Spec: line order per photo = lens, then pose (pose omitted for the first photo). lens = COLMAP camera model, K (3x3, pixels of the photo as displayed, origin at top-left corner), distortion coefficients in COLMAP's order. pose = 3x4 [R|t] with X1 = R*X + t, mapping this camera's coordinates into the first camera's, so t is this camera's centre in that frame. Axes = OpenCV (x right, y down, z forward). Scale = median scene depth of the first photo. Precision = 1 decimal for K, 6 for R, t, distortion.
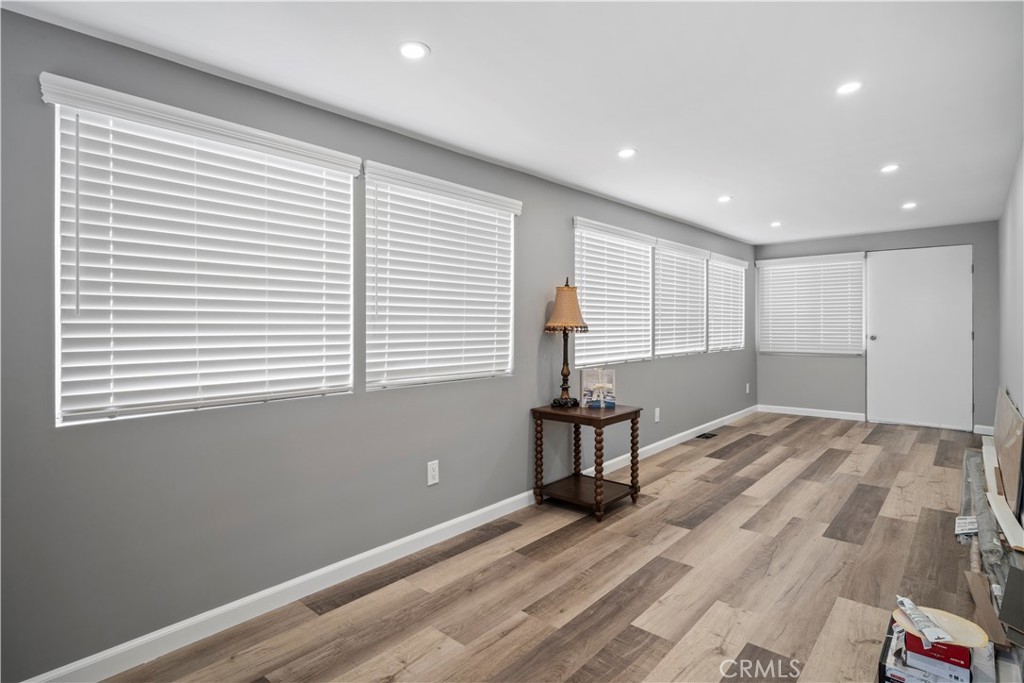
lens RADIAL K [[527.8, 0, 510.6], [0, 527.8, 336.9], [0, 0, 1]] dist [-0.002327, -0.000072]
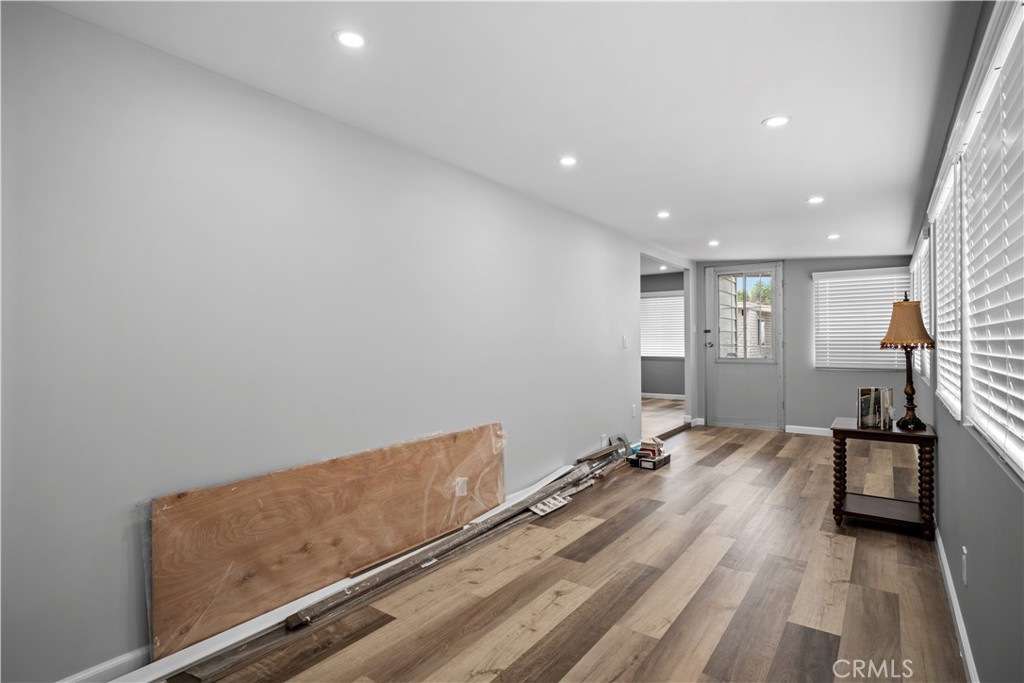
lens RADIAL K [[527.8, 0, 510.6], [0, 527.8, 336.9], [0, 0, 1]] dist [-0.002327, -0.000072]
pose [[-0.995515, 0.001905, -0.094584, 1.010691], [-0.000172, 0.999759, 0.021949, -0.057496], [0.094604, 0.021867, -0.995275, 2.076687]]
